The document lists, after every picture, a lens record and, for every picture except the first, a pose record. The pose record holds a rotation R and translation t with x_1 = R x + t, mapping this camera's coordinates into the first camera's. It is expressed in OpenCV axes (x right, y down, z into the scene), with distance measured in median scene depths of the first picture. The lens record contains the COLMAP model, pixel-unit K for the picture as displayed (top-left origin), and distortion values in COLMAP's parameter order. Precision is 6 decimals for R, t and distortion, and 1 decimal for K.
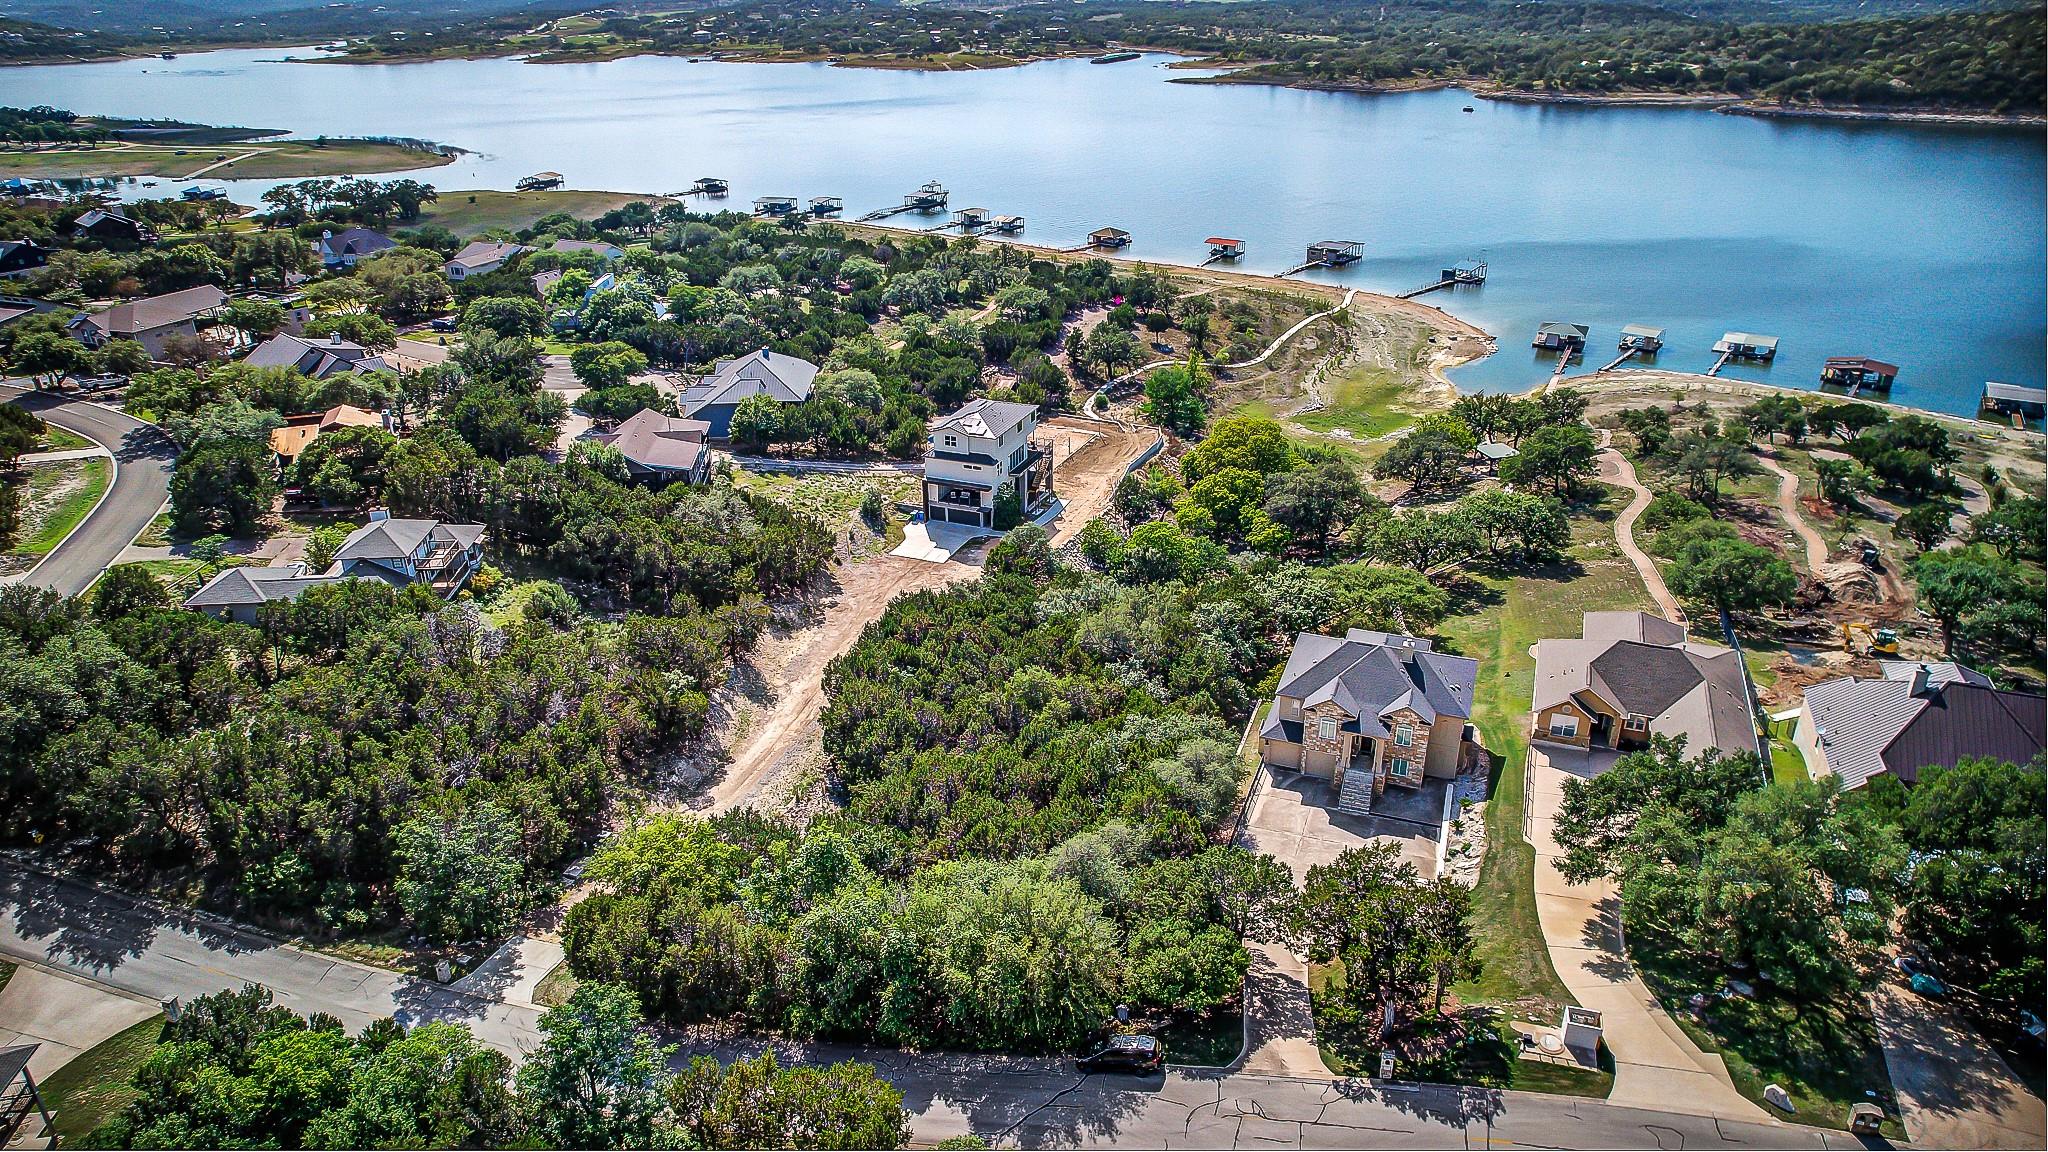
lens RADIAL K [[1315.0, 0, 1024.0], [0, 1315.0, 576.0], [0, 0, 1]] dist [-0.077500, 0.067454]
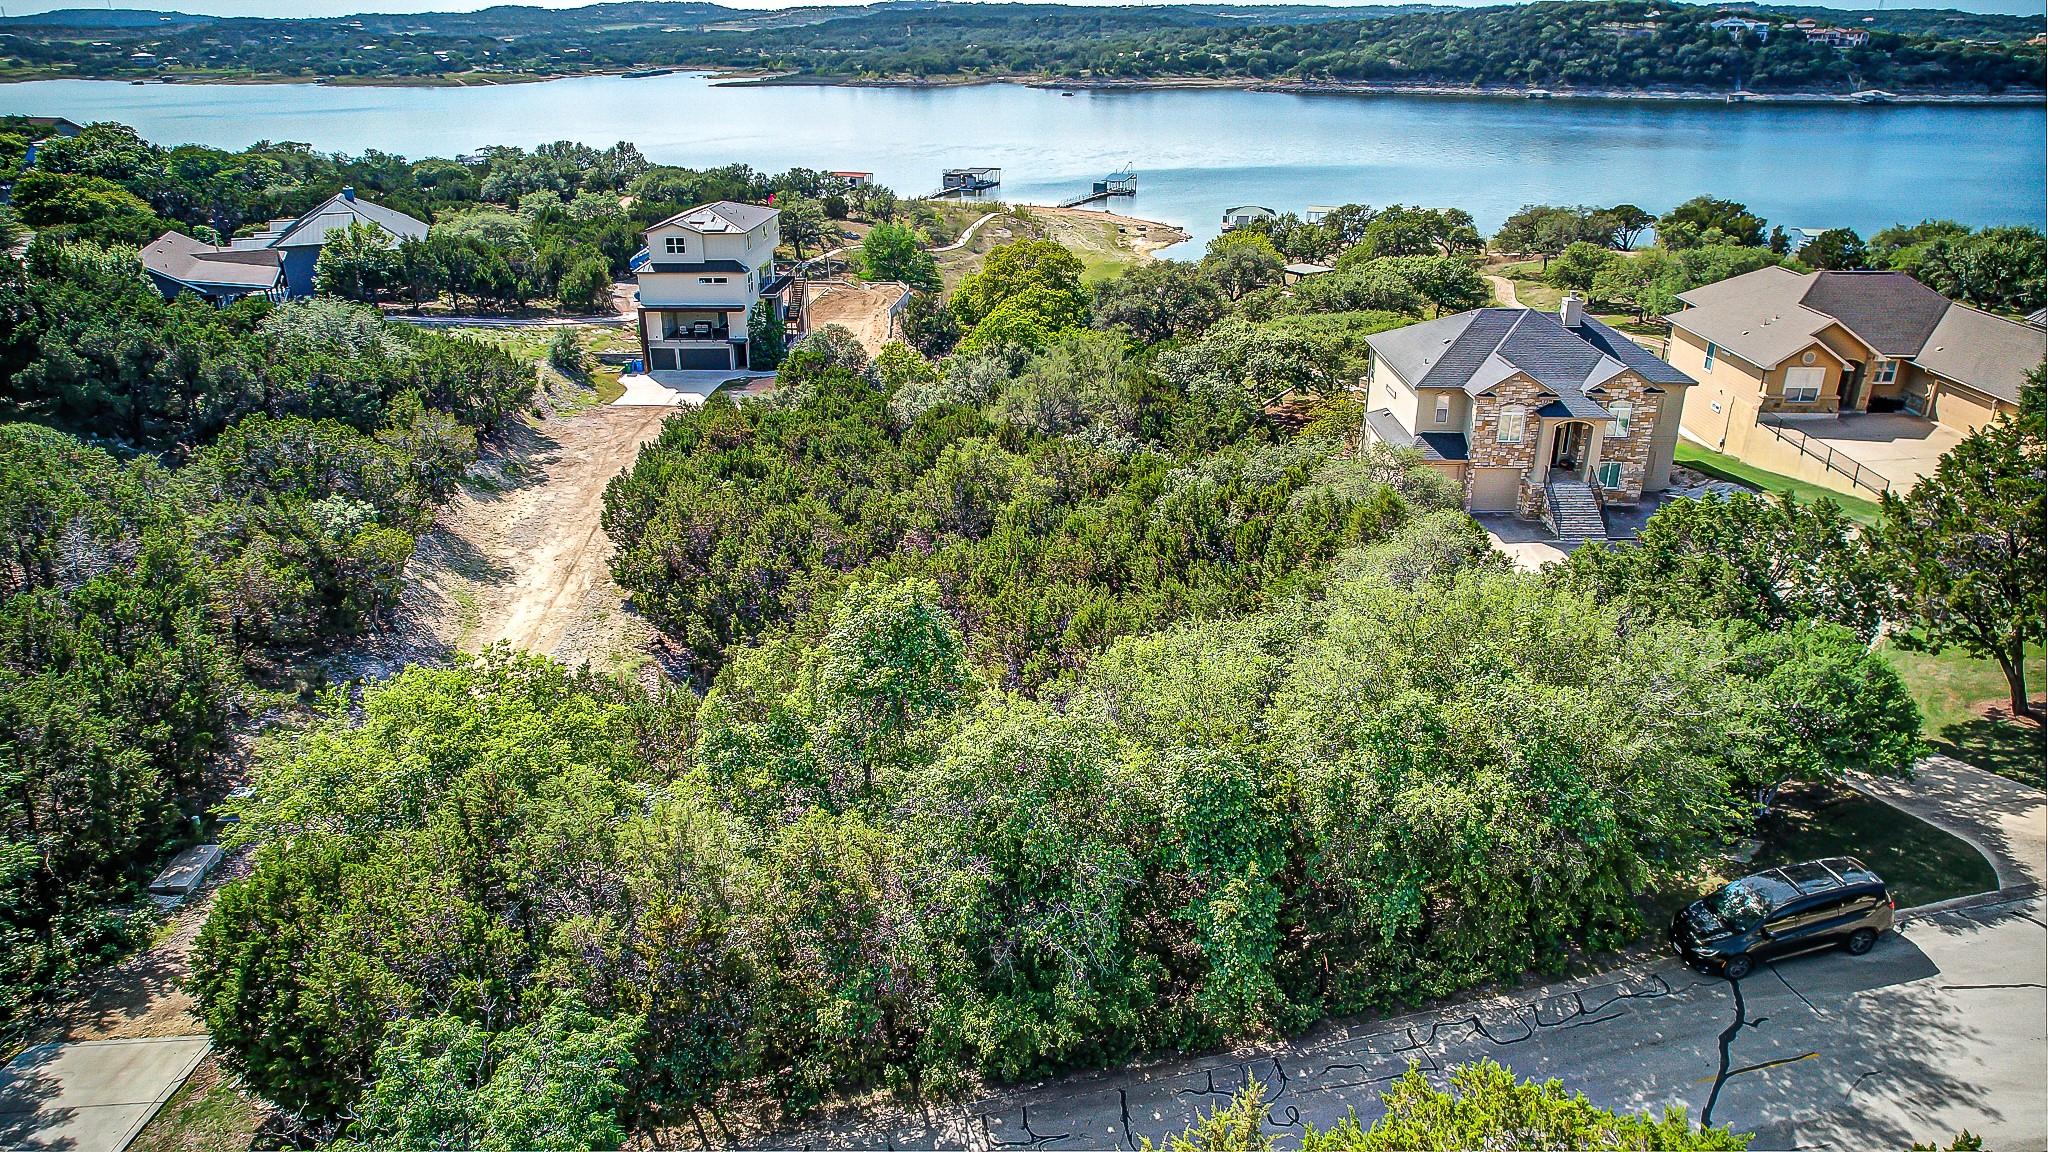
lens RADIAL K [[1315.0, 0, 1024.0], [0, 1315.0, 576.0], [0, 0, 1]] dist [-0.077500, 0.067454]
pose [[0.940605, -0.127019, 0.314847, -0.123961], [0.137242, 0.990483, -0.010420, 0.103959], [-0.310527, 0.053011, 0.949085, 0.306236]]
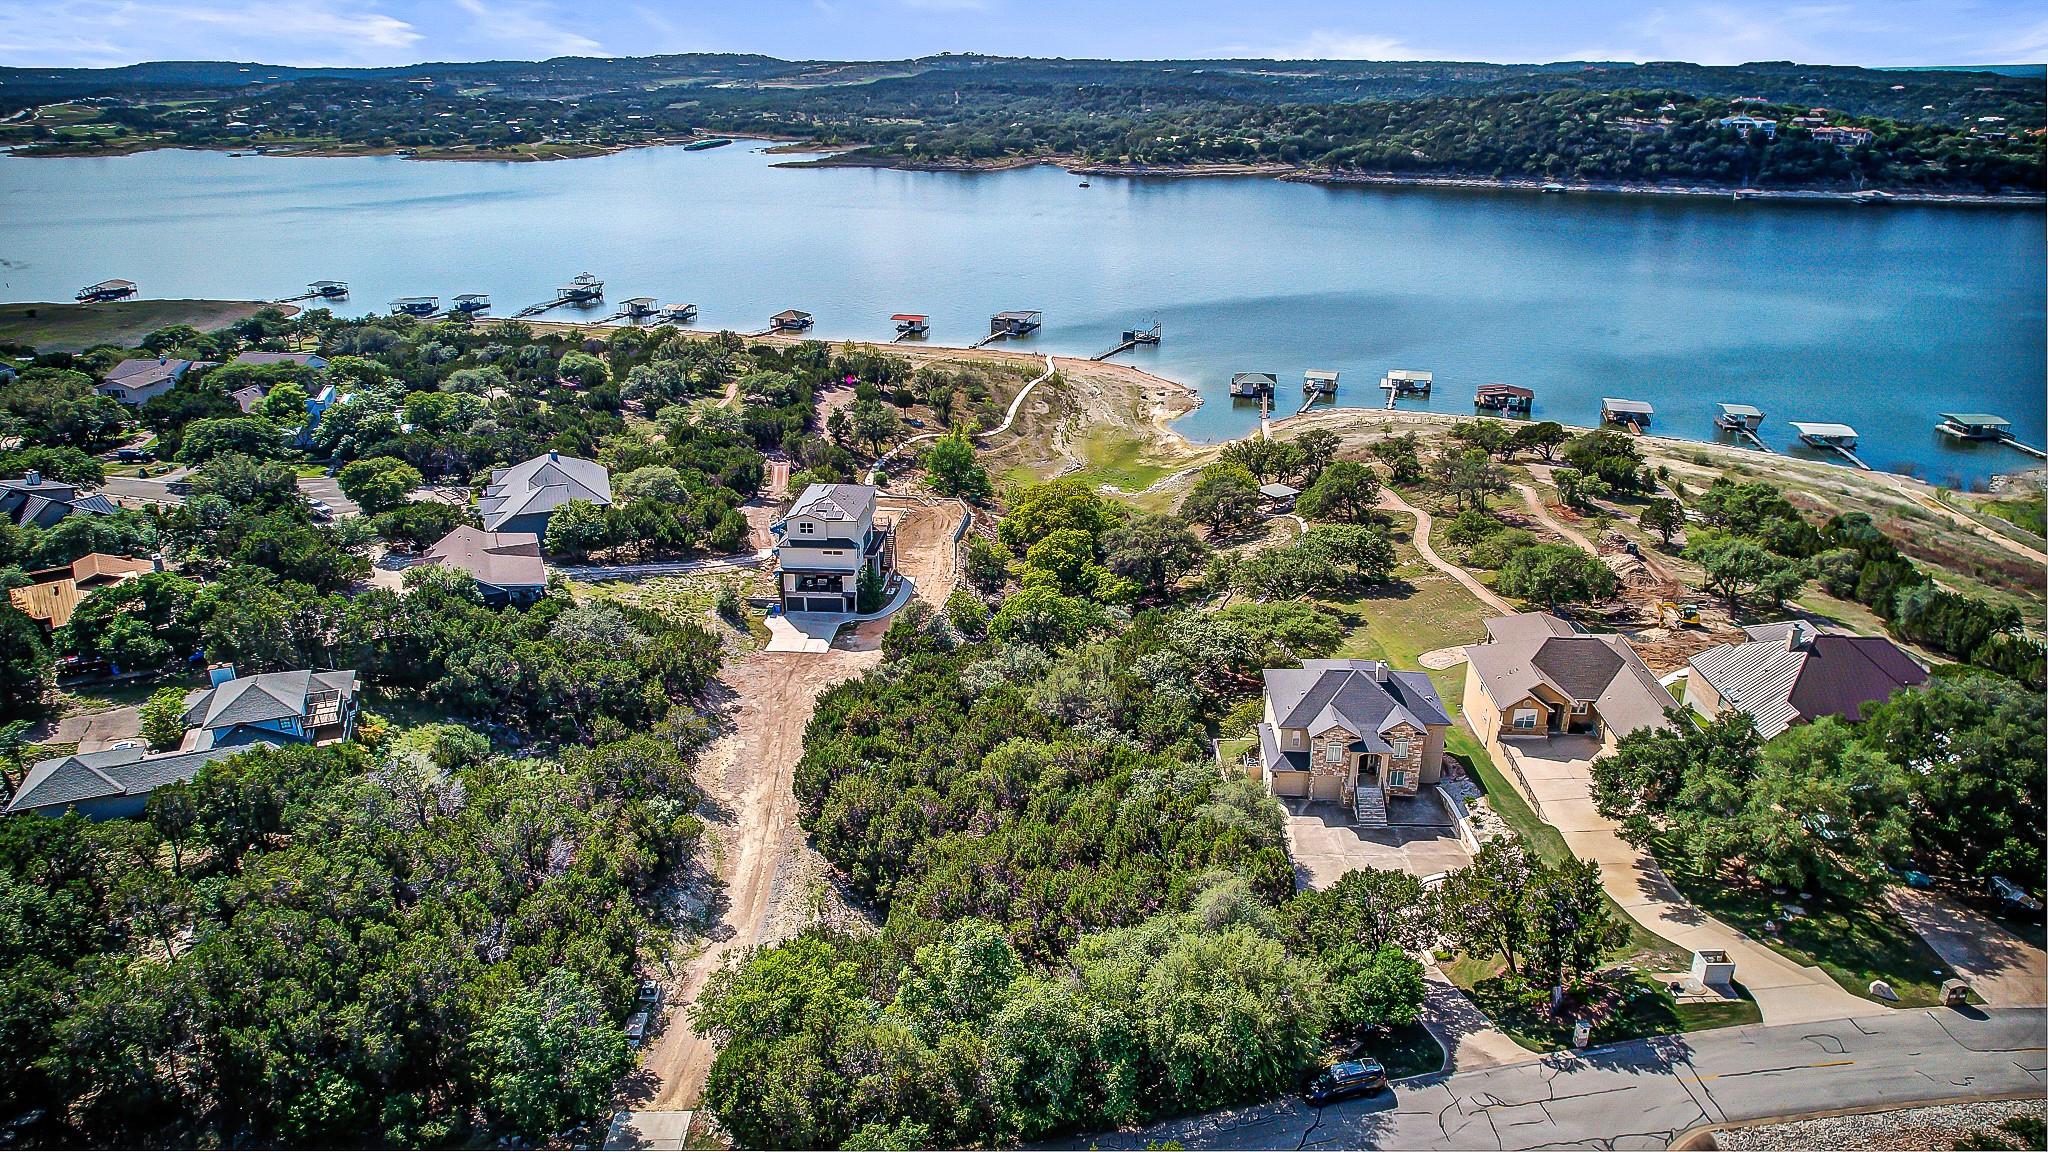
lens RADIAL K [[1315.0, 0, 1024.0], [0, 1315.0, 576.0], [0, 0, 1]] dist [-0.077500, 0.067454]
pose [[0.951052, -0.106568, 0.290074, -0.192371], [0.123173, 0.991597, -0.039548, -0.009649], [-0.283422, 0.073341, 0.956187, 0.026277]]
